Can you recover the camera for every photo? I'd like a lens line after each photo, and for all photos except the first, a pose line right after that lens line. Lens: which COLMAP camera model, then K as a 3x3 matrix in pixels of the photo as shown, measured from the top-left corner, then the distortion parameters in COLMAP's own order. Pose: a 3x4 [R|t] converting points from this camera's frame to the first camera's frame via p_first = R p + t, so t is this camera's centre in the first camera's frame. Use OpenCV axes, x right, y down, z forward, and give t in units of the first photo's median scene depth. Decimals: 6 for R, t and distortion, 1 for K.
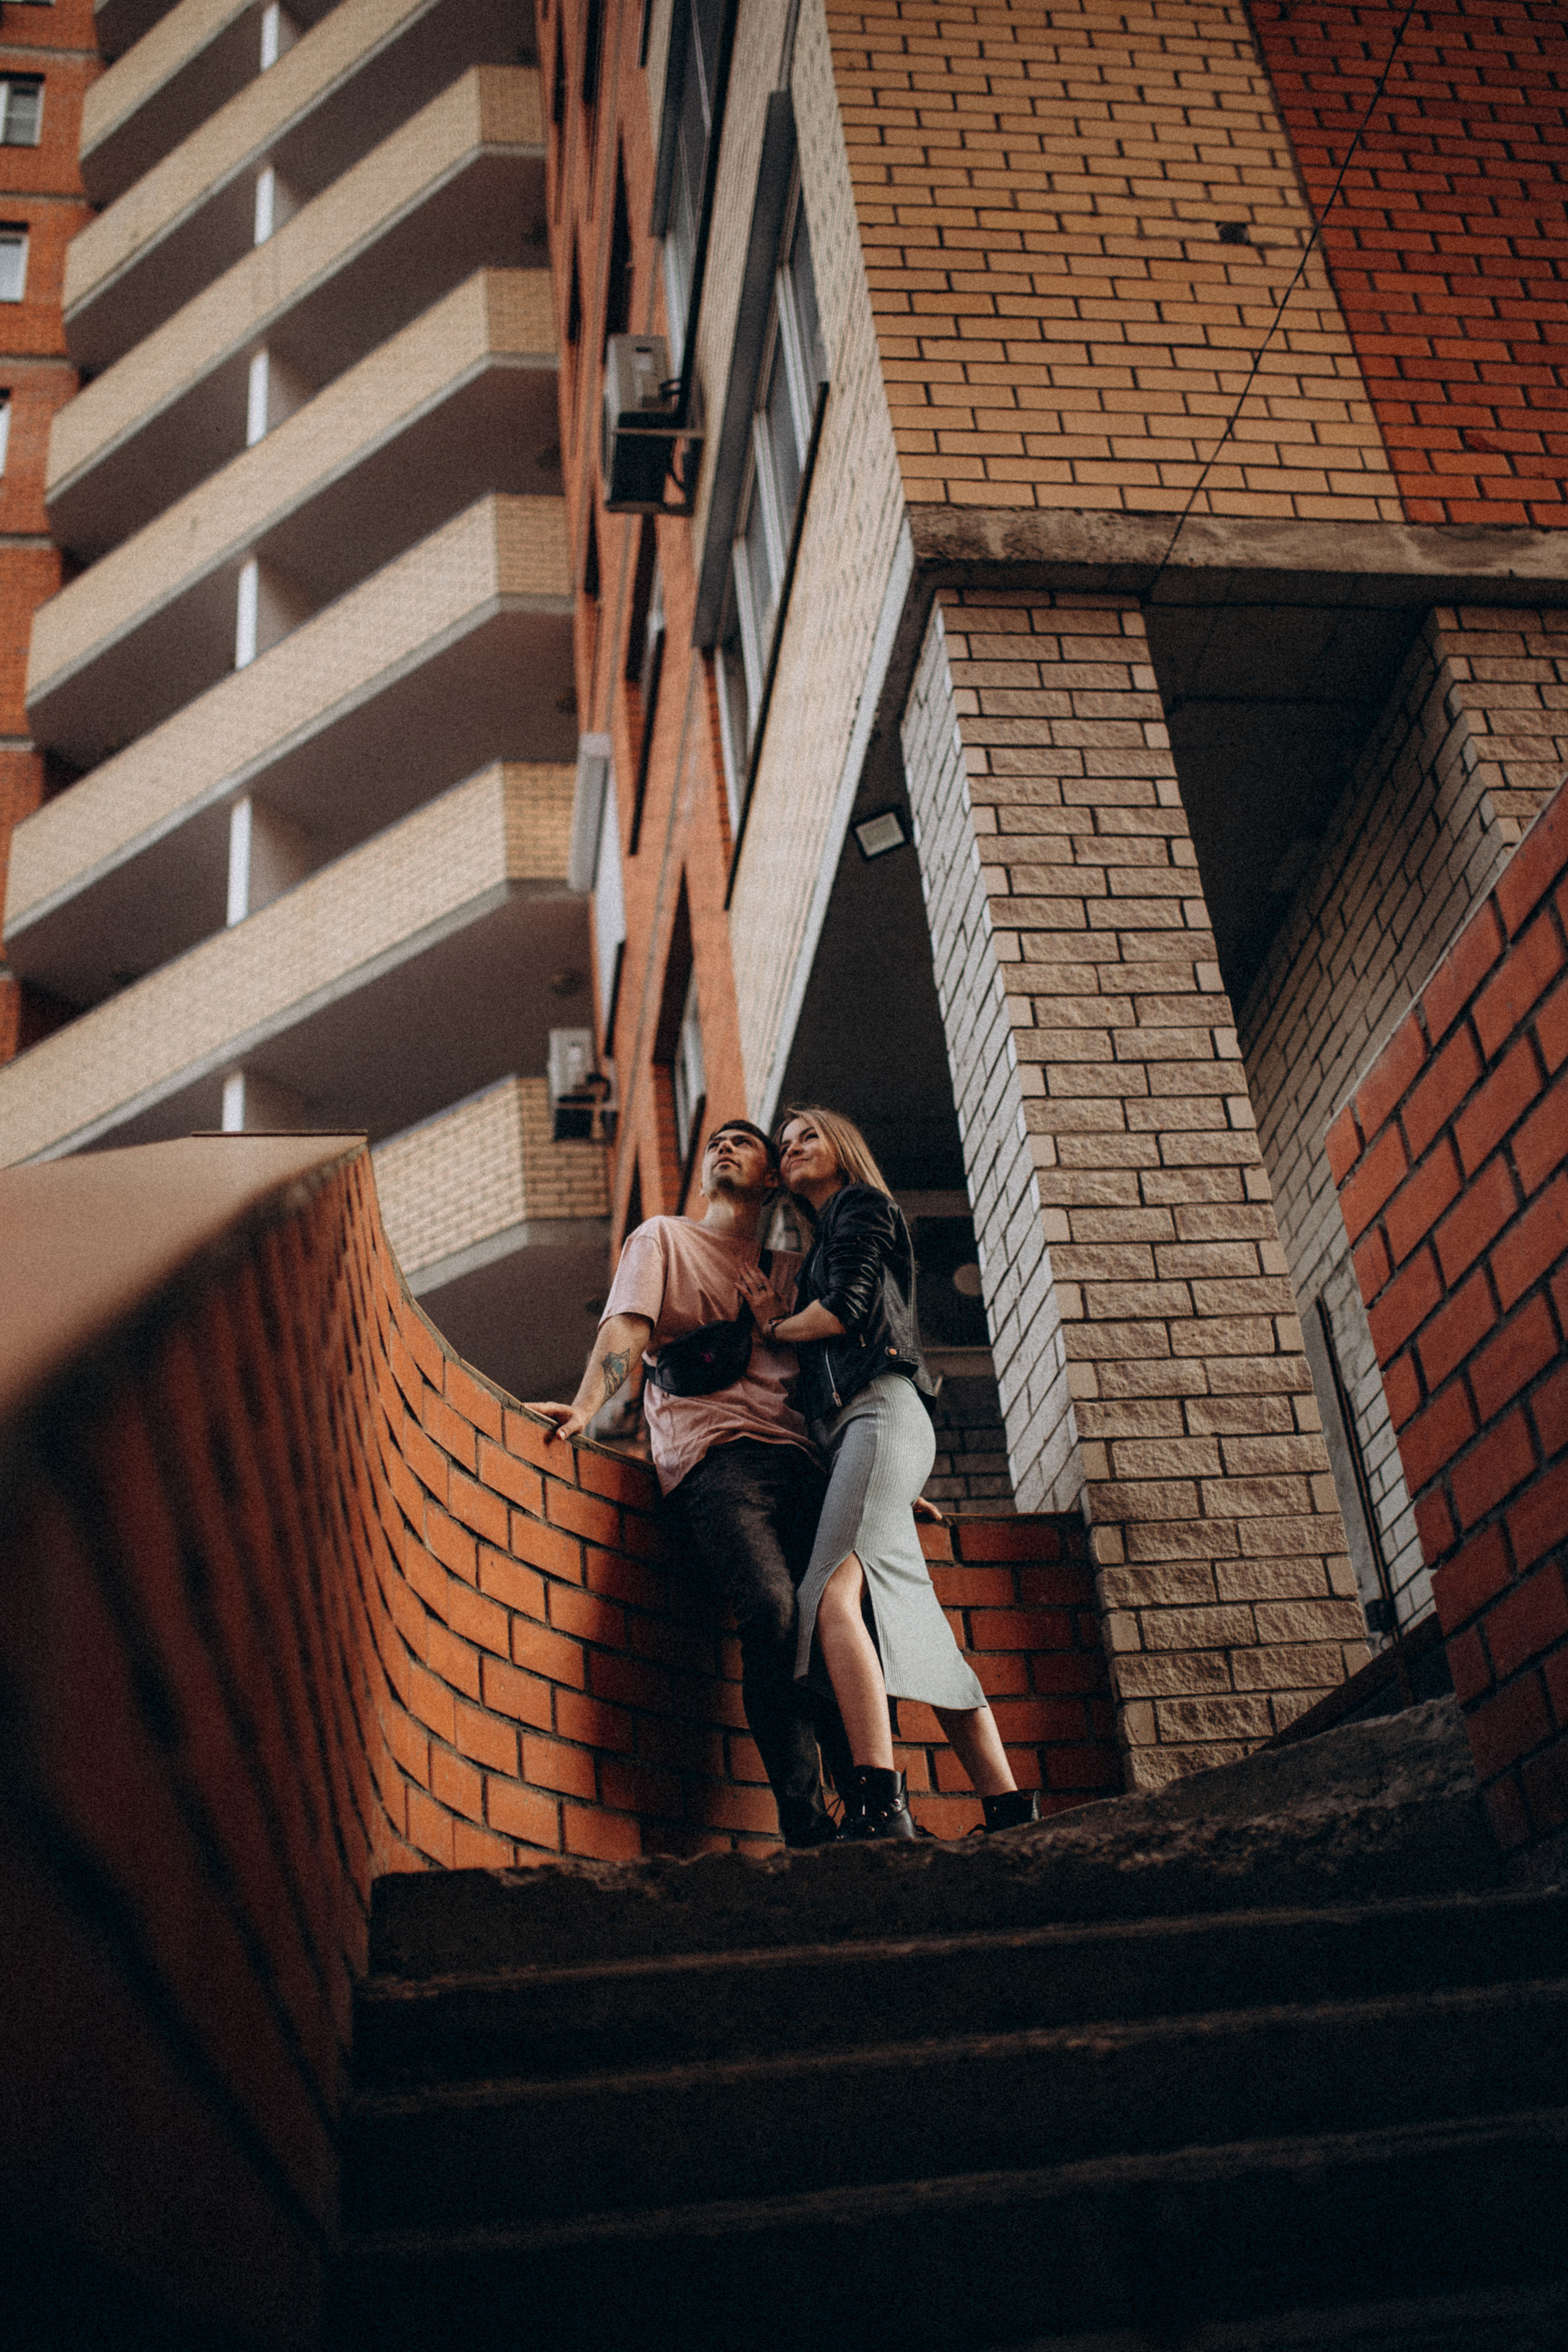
lens RADIAL K [[2378.8, 0, 777.6], [0, 2378.8, 964.2], [0, 0, 1]] dist [-0.012791, -0.024352]
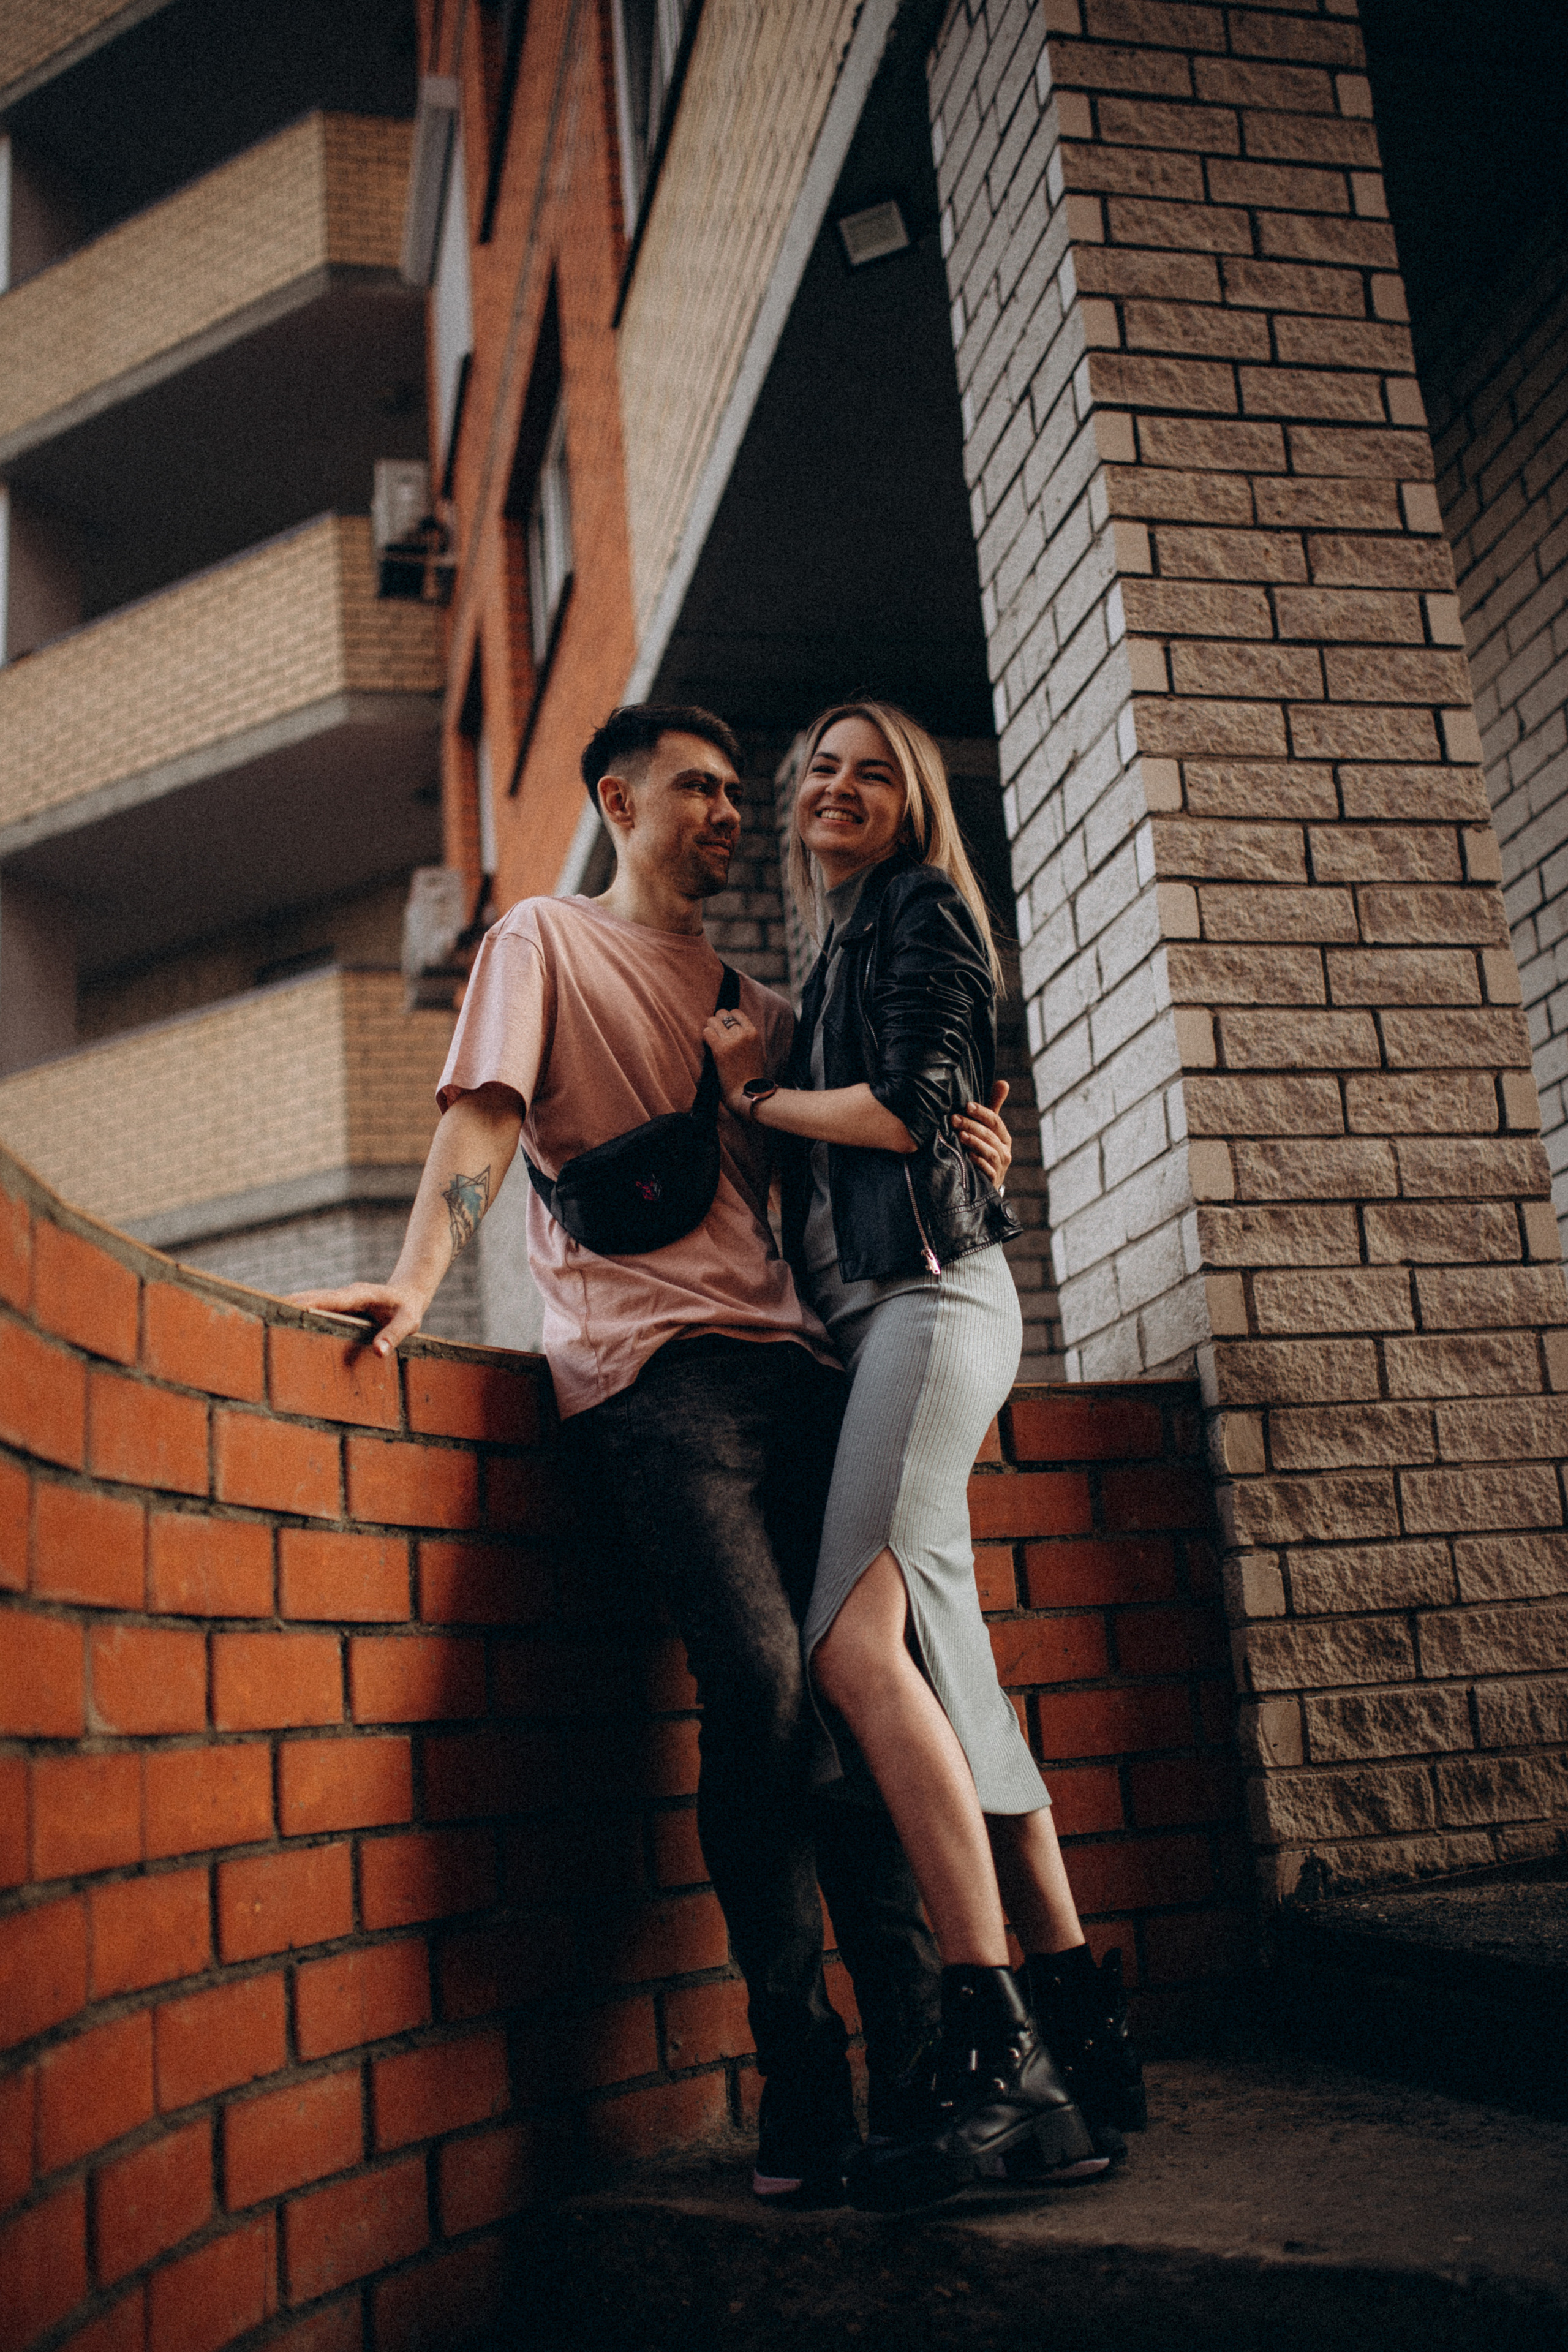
lens RADIAL K [[2451.2, 0, 780.8], [0, 2451.2, 1183.1], [0, 0, 1]] dist [-0.068250, 0.147330]
pose [[0.996049, 0.043458, 0.077441, -0.030706], [-0.065378, 0.949036, 0.308313, -0.012617], [-0.060096, -0.312158, 0.948128, 0.331369]]
